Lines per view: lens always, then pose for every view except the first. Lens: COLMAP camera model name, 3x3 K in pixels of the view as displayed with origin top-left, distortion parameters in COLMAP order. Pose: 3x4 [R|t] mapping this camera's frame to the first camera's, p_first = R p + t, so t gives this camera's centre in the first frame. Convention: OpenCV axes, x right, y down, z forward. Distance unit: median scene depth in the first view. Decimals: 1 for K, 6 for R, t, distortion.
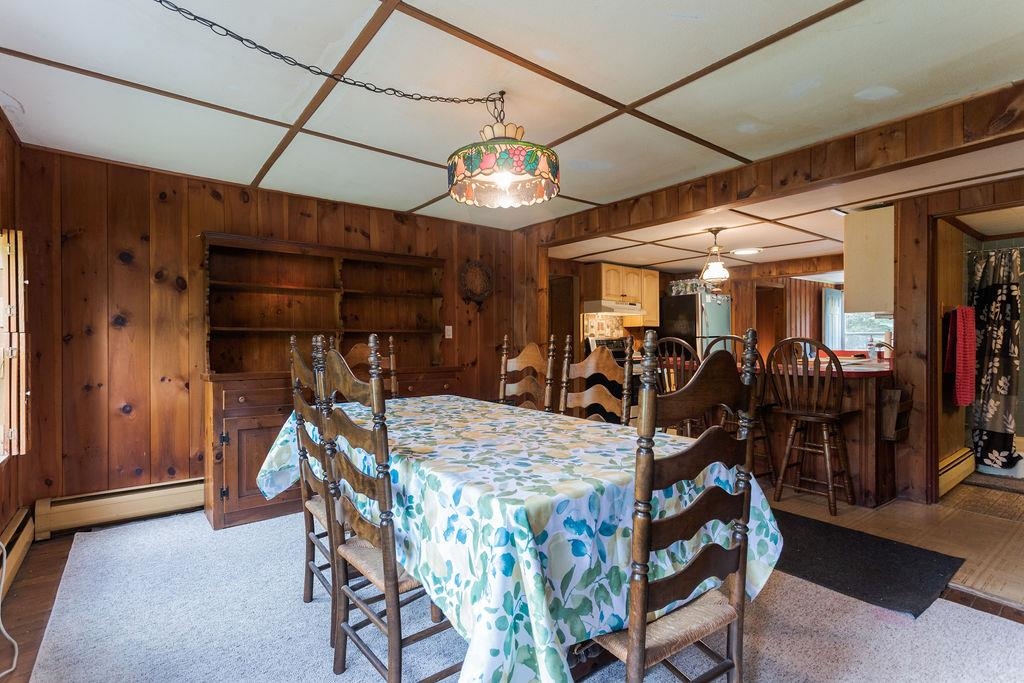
lens RADIAL K [[490.6, 0, 501.4], [0, 490.6, 341.2], [0, 0, 1]] dist [0.001776, 0.001169]
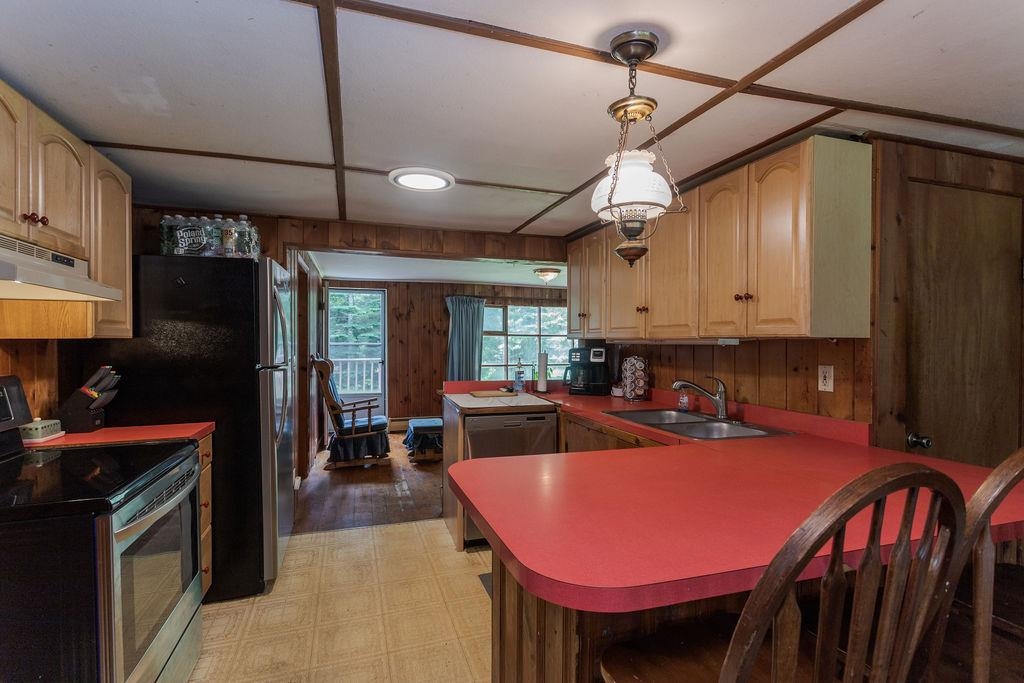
lens RADIAL K [[490.6, 0, 505.0], [0, 490.6, 341.1], [0, 0, 1]] dist [0.001776, 0.001169]
pose [[0.321379, -0.000537, 0.946950, 0.160234], [-0.005710, 0.999981, 0.002505, -0.060352], [-0.946933, -0.006212, 0.321370, 1.270354]]
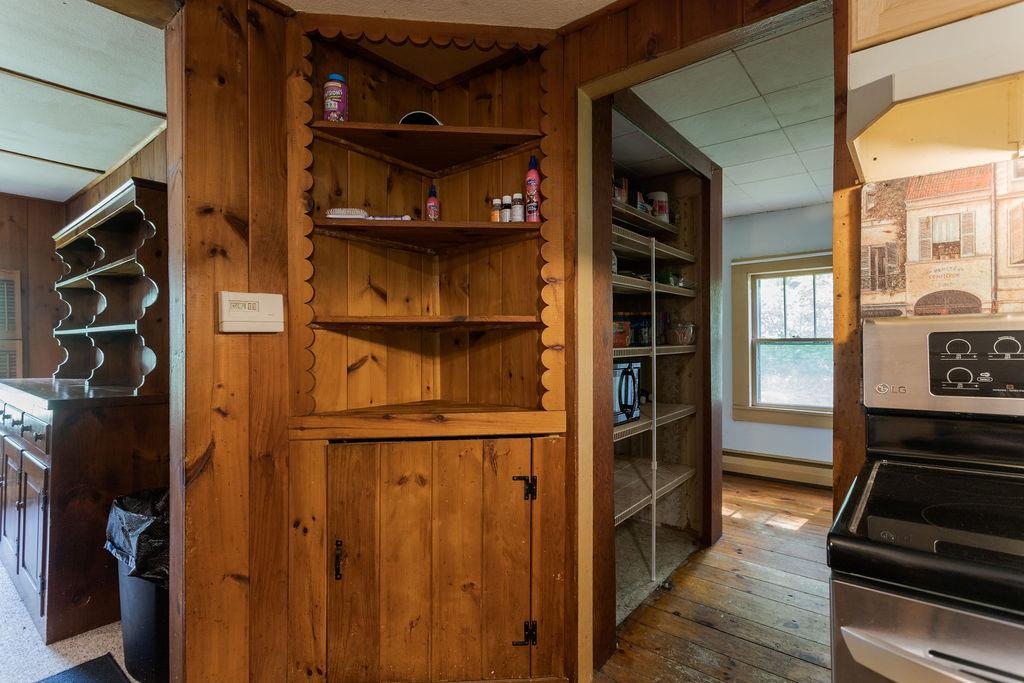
lens RADIAL K [[490.6, 0, 508.0], [0, 490.6, 341.4], [0, 0, 1]] dist [0.001776, 0.001169]
pose [[0.258821, -0.002672, -0.965922, 0.561924], [0.008237, 0.999966, -0.000559, -0.001956], [0.965890, -0.007811, 0.258834, 1.538192]]
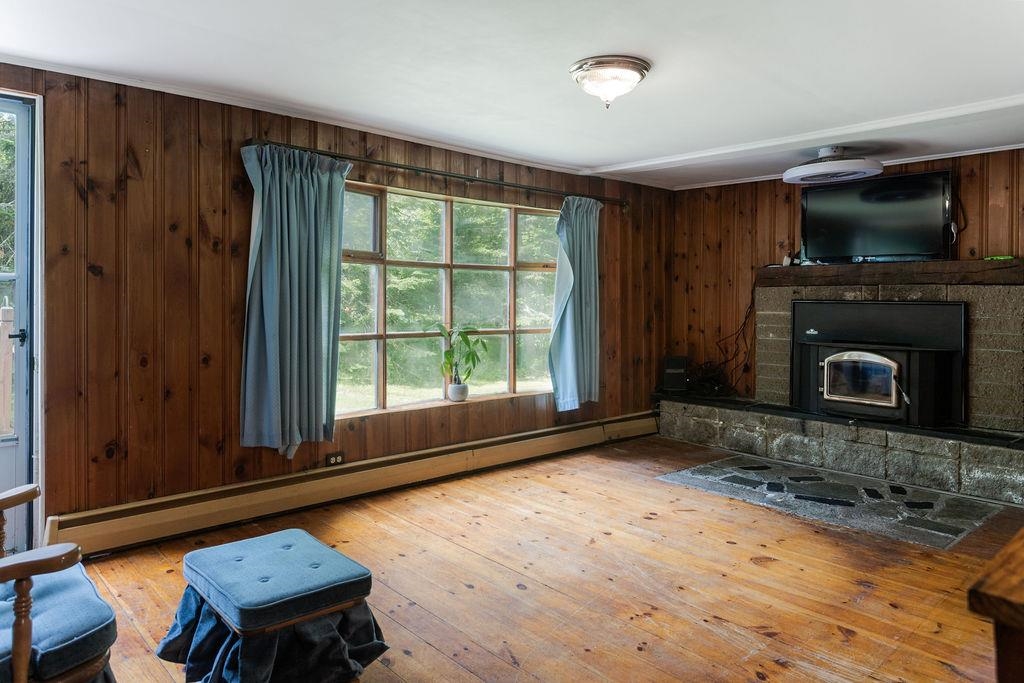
lens RADIAL K [[690.0, 0, 522.5], [0, 690.0, 295.5], [0, 0, 1]] dist [0.001070, -0.001025]
pose [[-0.121411, 0.000971, 0.992602, 0.997549], [-0.007851, 0.999967, -0.001938, -0.018634], [-0.992571, -0.008028, -0.121399, 1.896476]]
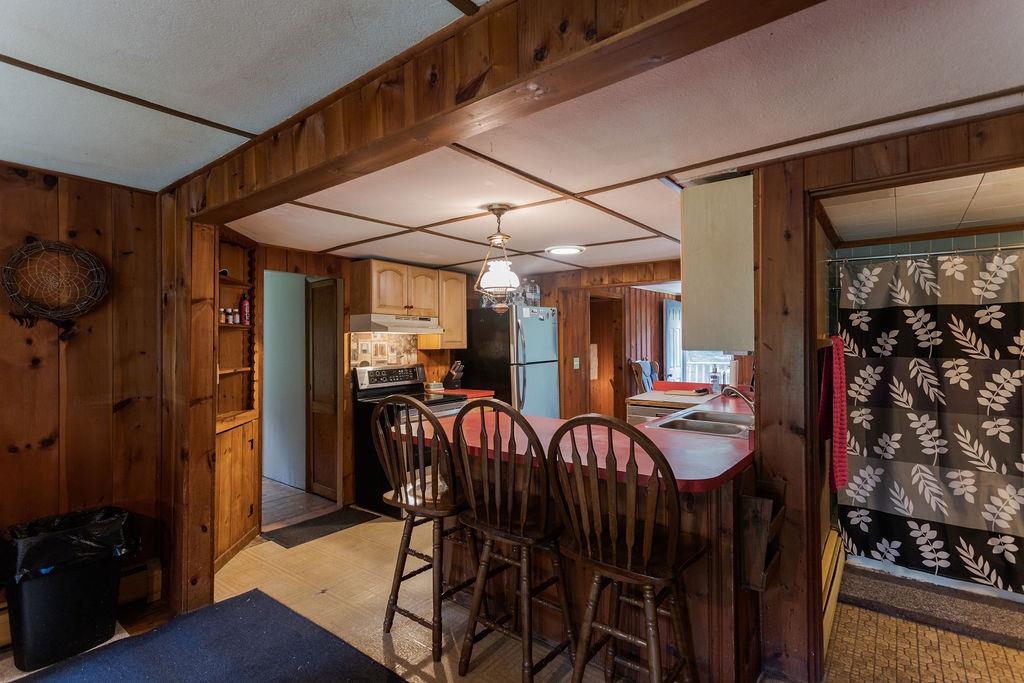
lens RADIAL K [[490.6, 0, 507.2], [0, 490.6, 334.6], [0, 0, 1]] dist [0.001776, 0.001169]
pose [[0.966683, -0.000159, 0.255977, 0.377673], [0.004291, 0.999869, -0.015582, -0.077749], [-0.255941, 0.016161, 0.966557, 0.530908]]
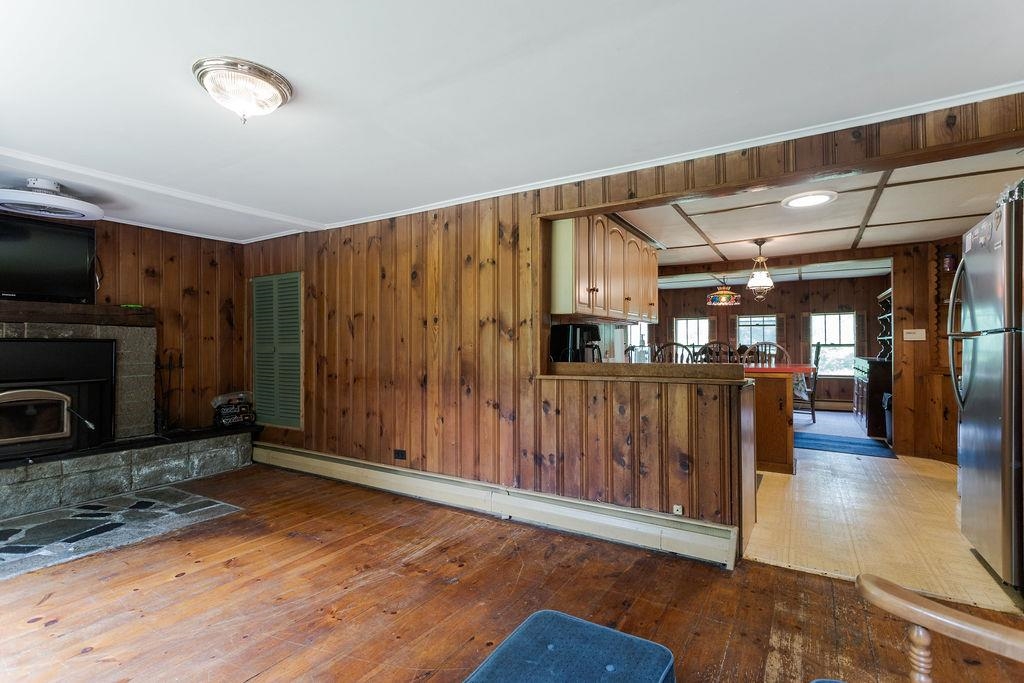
lens RADIAL K [[490.6, 0, 502.7], [0, 490.6, 342.6], [0, 0, 1]] dist [0.001776, 0.001169]
pose [[-0.924659, 0.000108, -0.380796, 1.771958], [0.002138, 0.999986, -0.004910, -0.000969], [0.380790, -0.005354, -0.924646, 2.309001]]
